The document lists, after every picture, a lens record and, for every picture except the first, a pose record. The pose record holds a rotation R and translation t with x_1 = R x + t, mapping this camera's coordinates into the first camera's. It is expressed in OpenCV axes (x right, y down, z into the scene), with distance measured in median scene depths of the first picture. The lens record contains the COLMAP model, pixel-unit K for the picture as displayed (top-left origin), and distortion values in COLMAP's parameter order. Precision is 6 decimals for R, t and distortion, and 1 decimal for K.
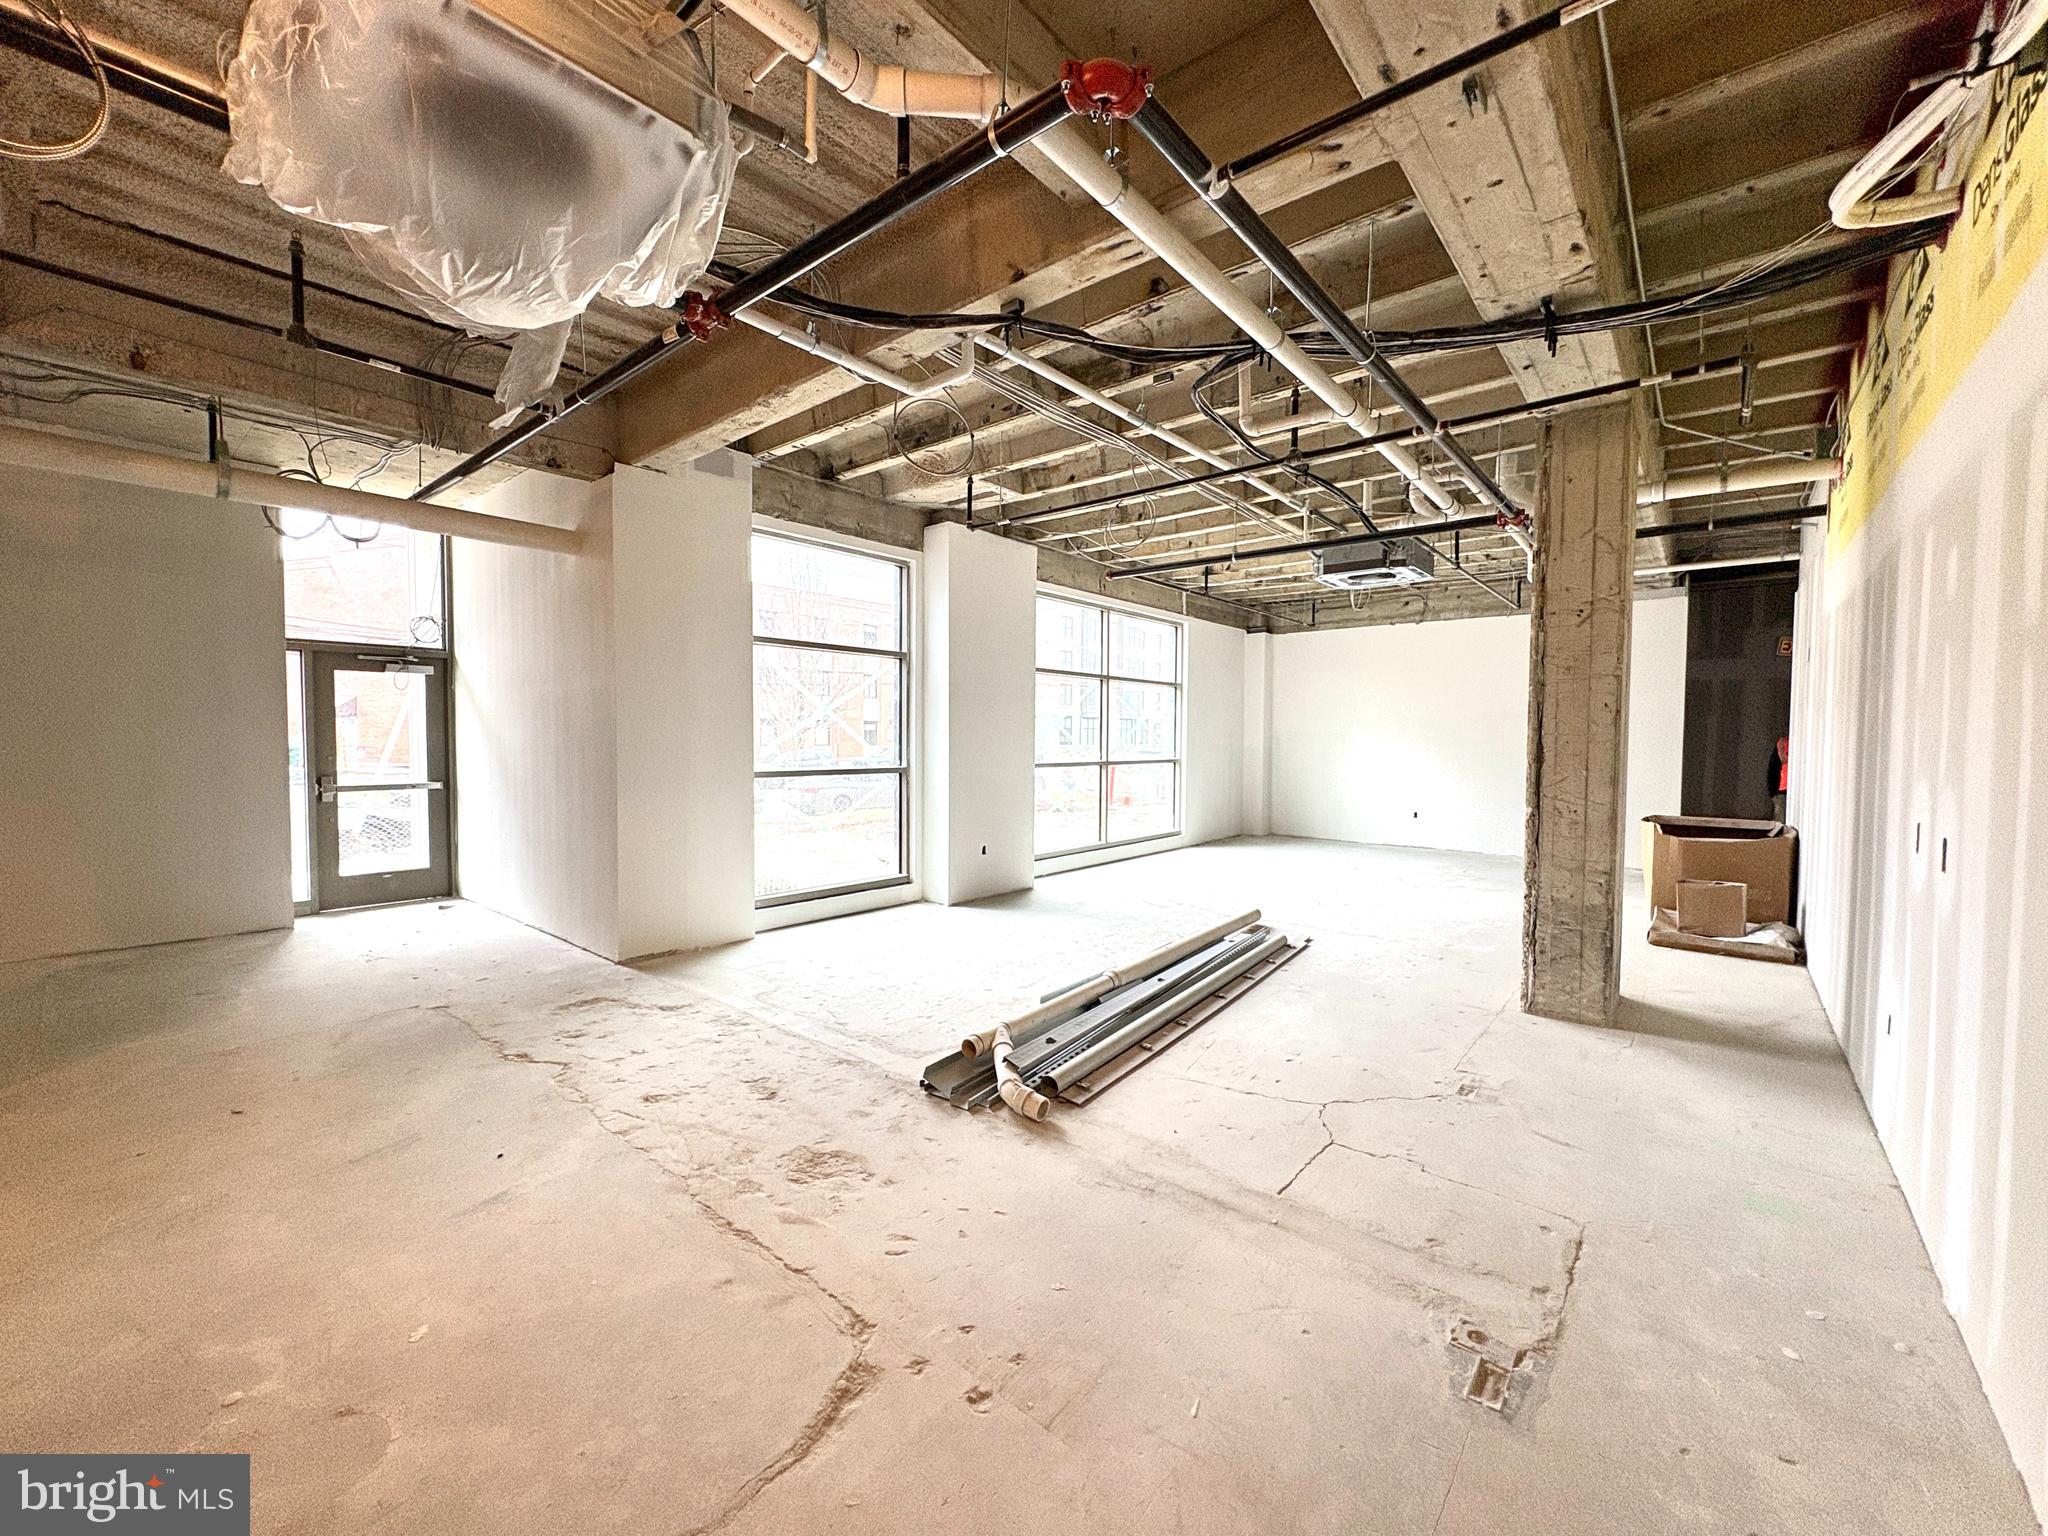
lens RADIAL K [[812.5, 0, 1024.0], [0, 812.5, 768.0], [0, 0, 1]] dist [-0.001166, 0.000081]
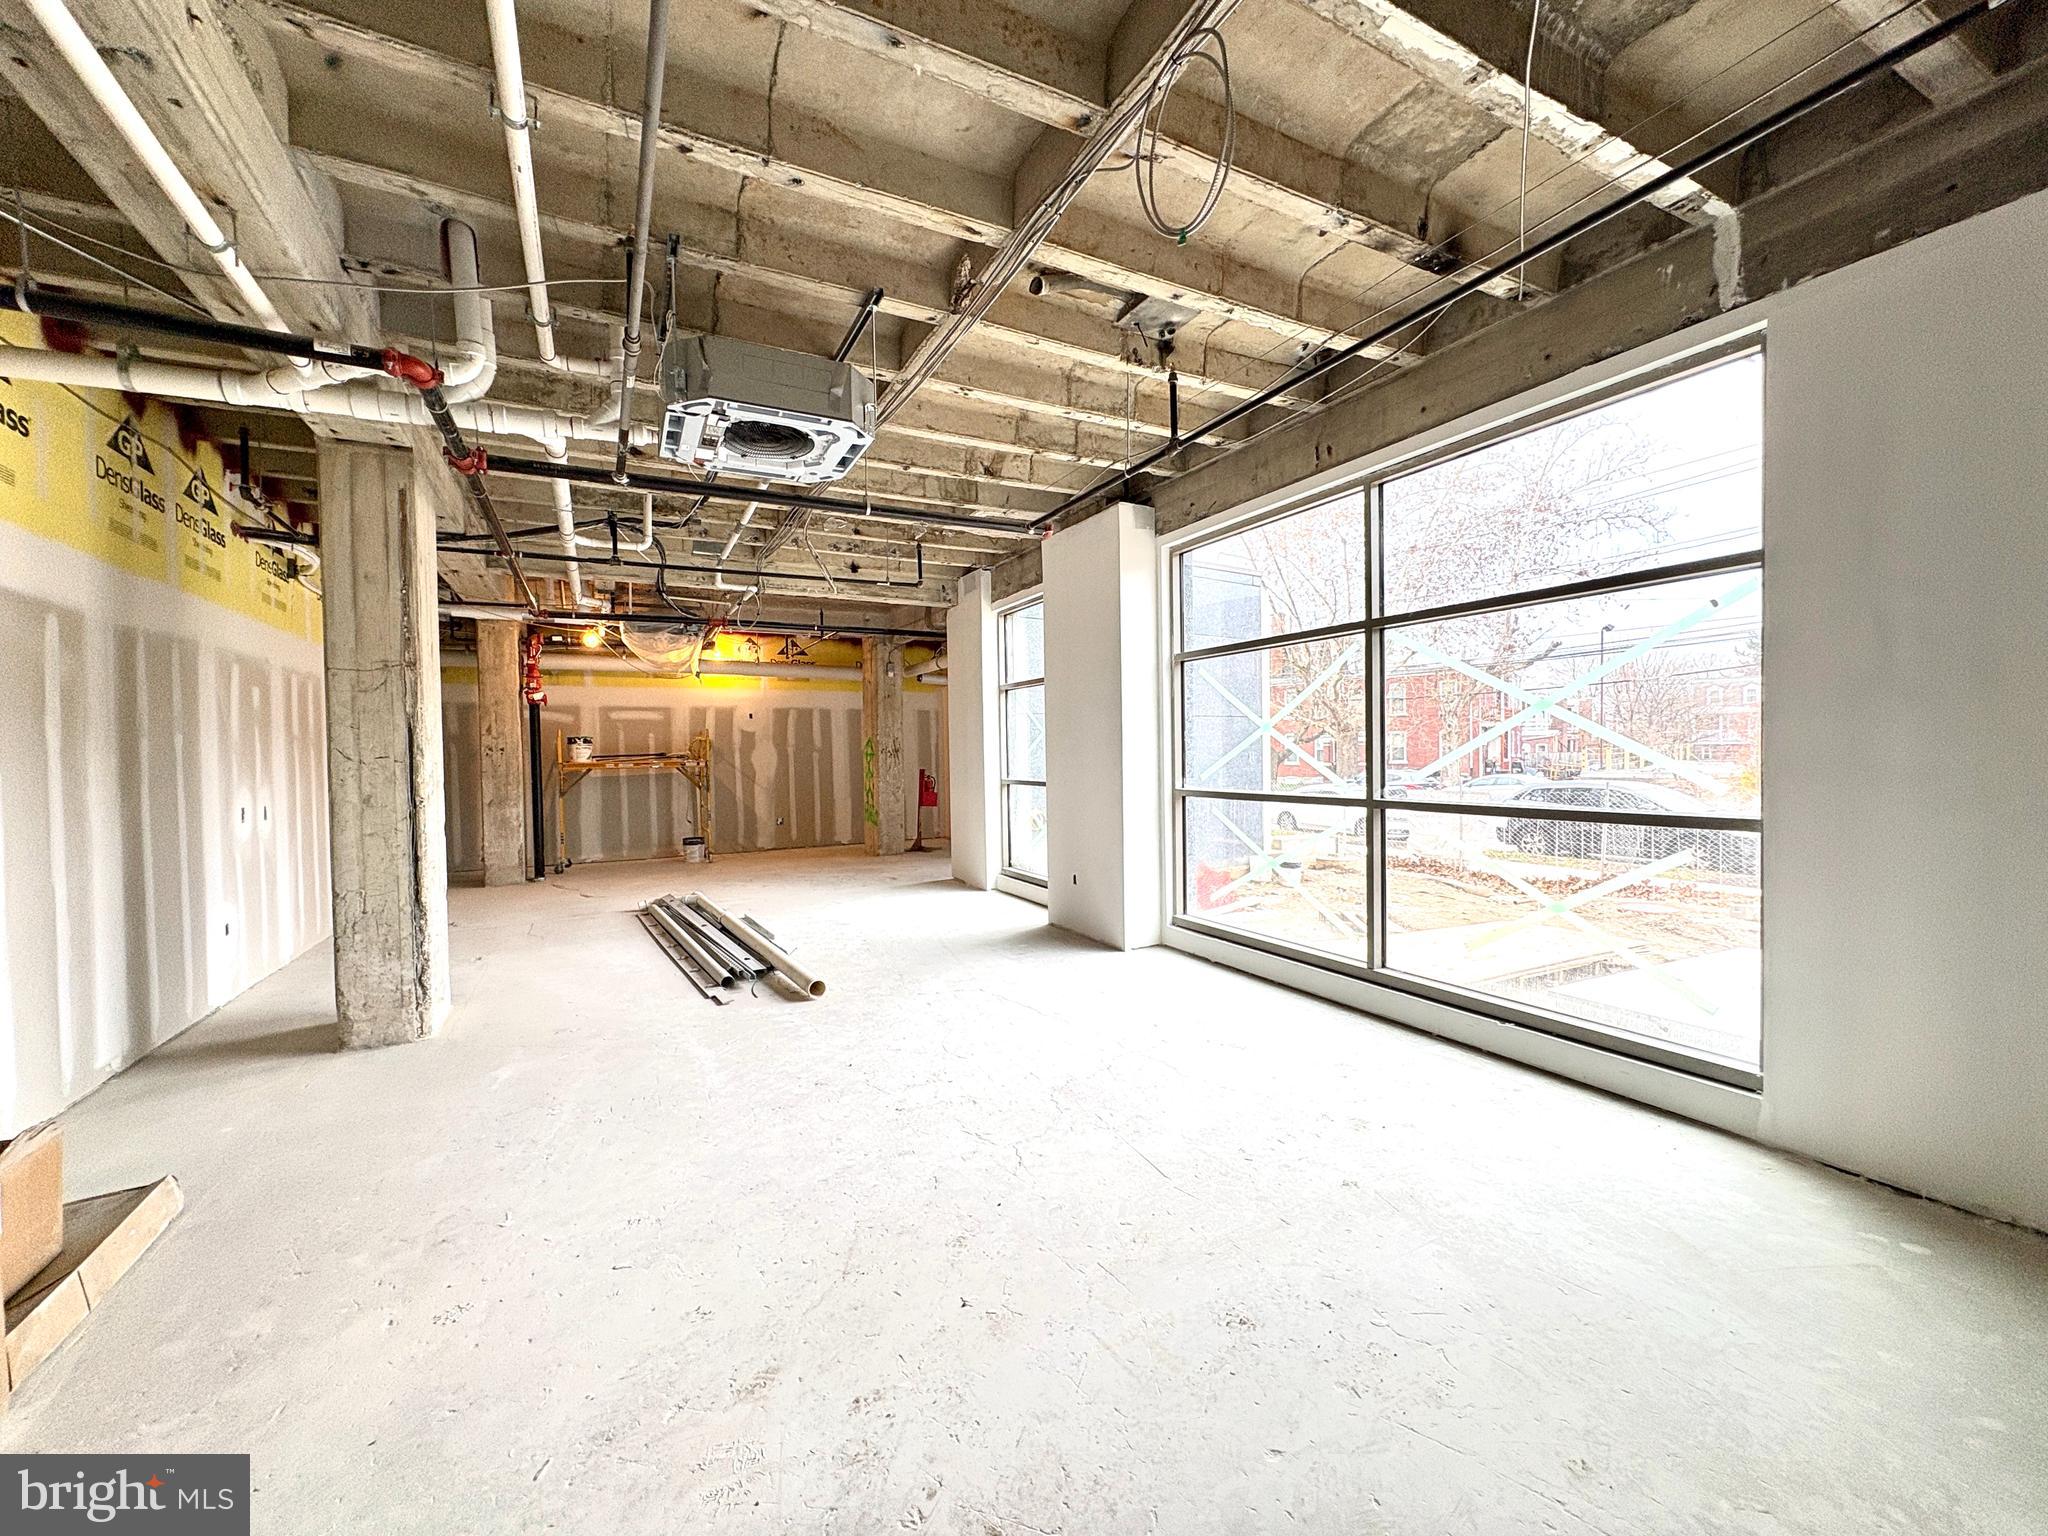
lens RADIAL K [[812.5, 0, 1024.0], [0, 812.5, 768.0], [0, 0, 1]] dist [-0.001166, 0.000081]
pose [[-0.378053, 0.019421, -0.925580, 0.902759], [-0.021043, 0.999341, 0.029563, -0.054061], [0.925545, 0.030654, -0.377396, 1.443433]]
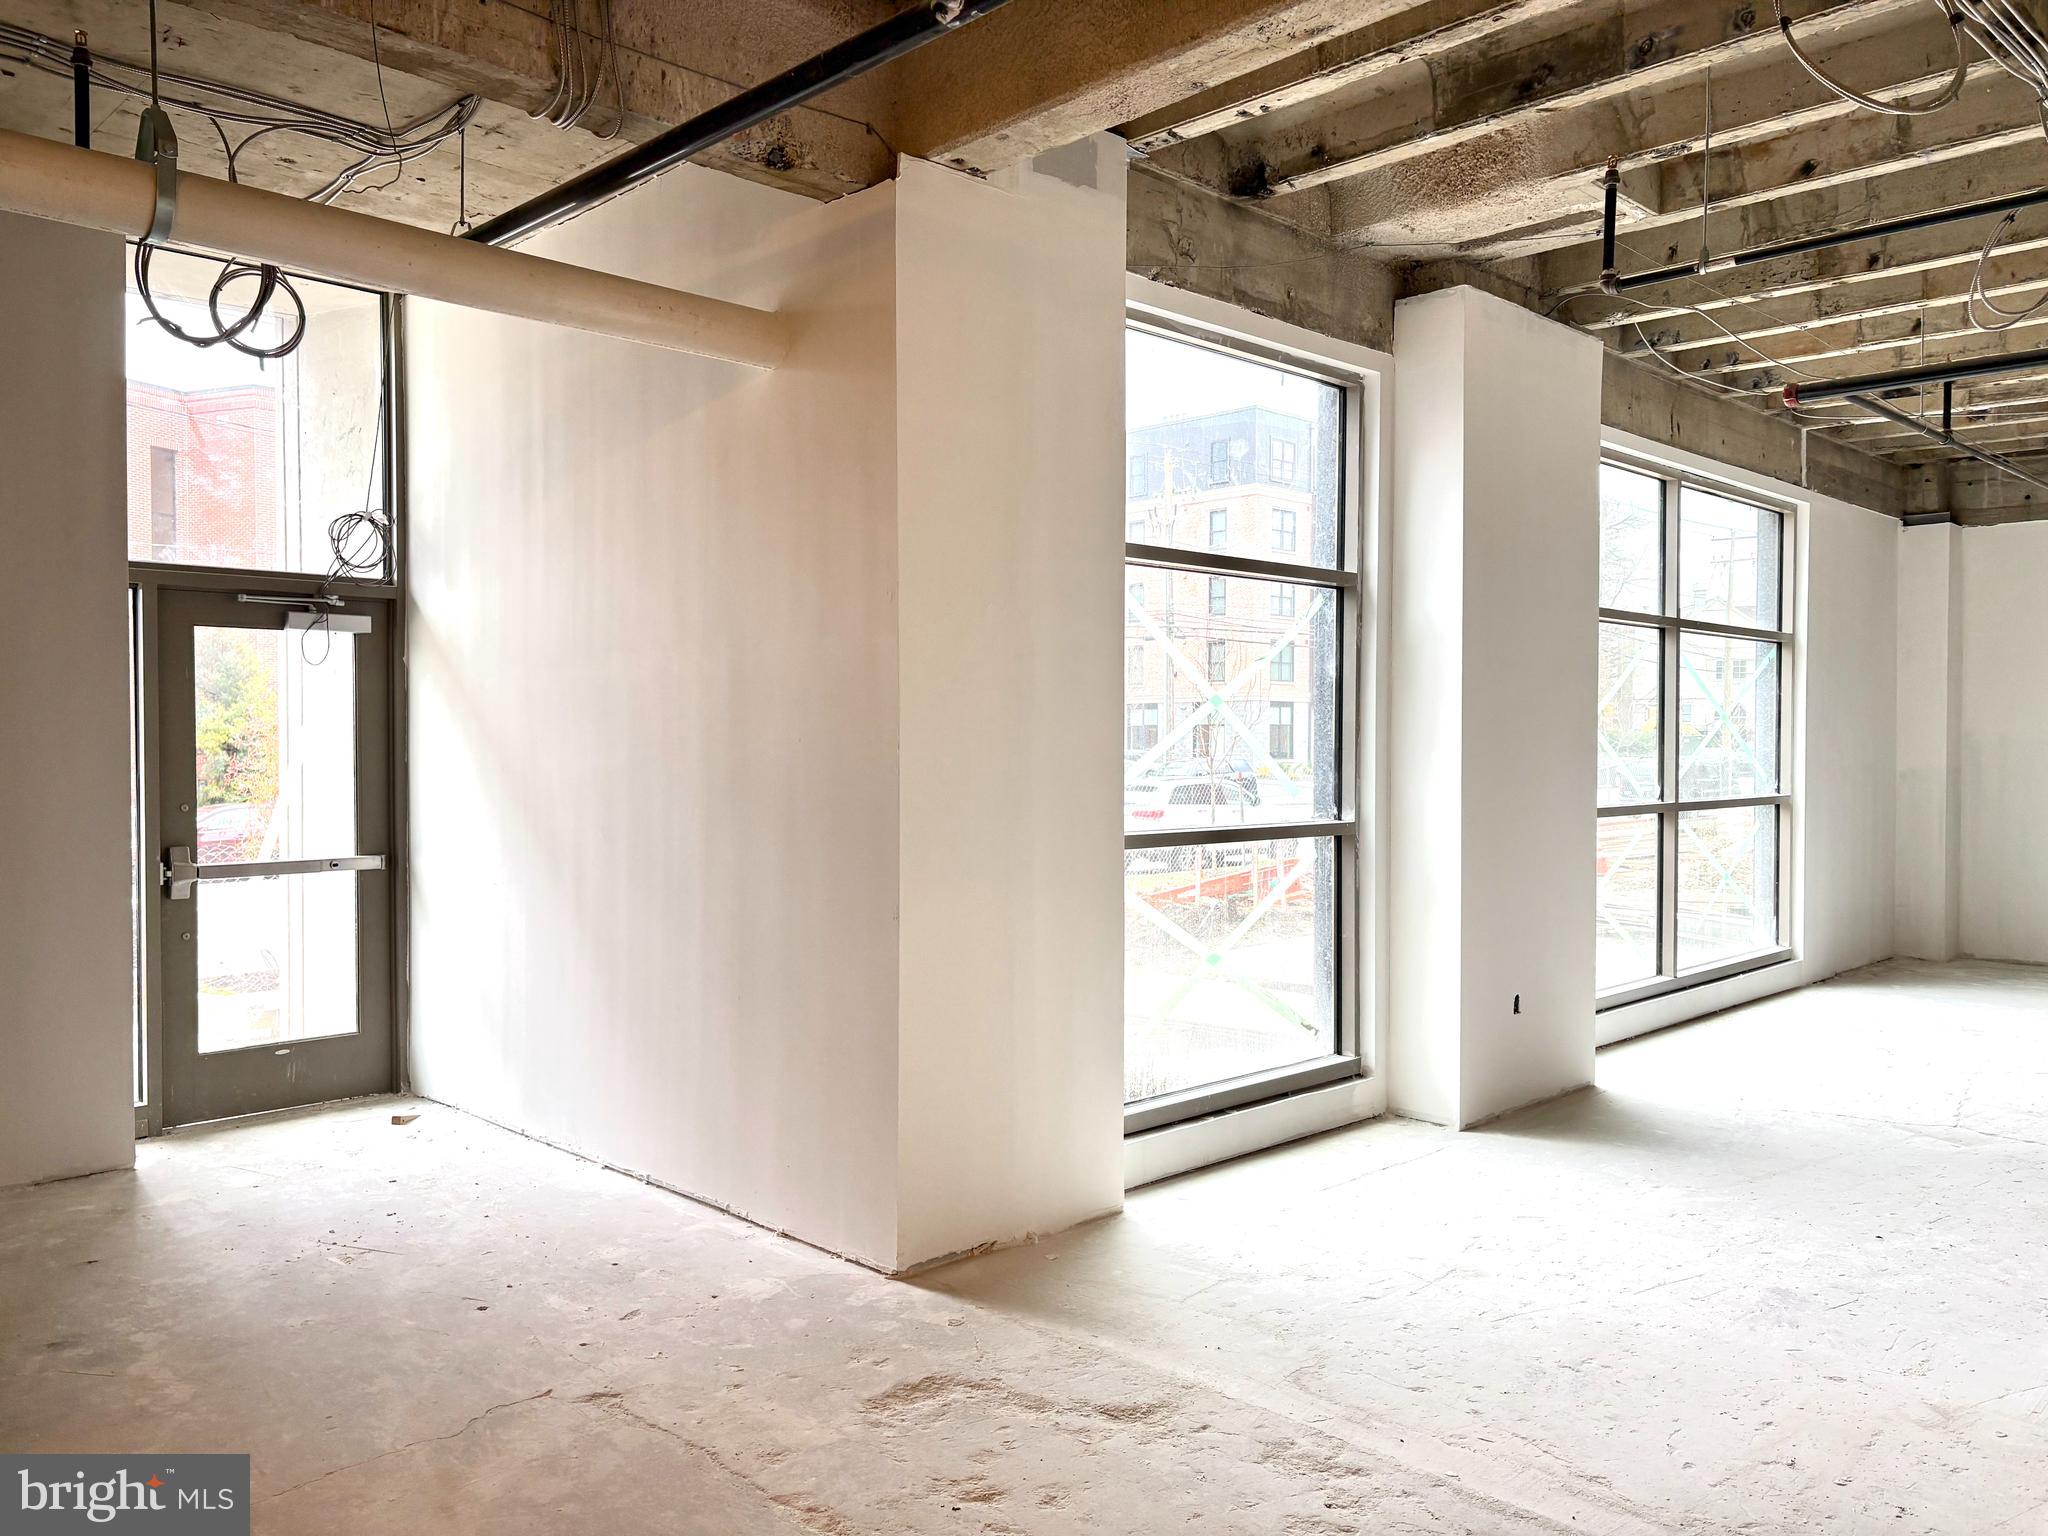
lens RADIAL K [[1546.9, 0, 1024.0], [0, 1546.9, 768.0], [0, 0, 1]] dist [0.010392, 0.004655]
pose [[0.995876, -0.004796, -0.090599, -0.275328], [0.002676, 0.999720, -0.023511, -0.012927], [0.090686, 0.023171, 0.995610, 0.124984]]
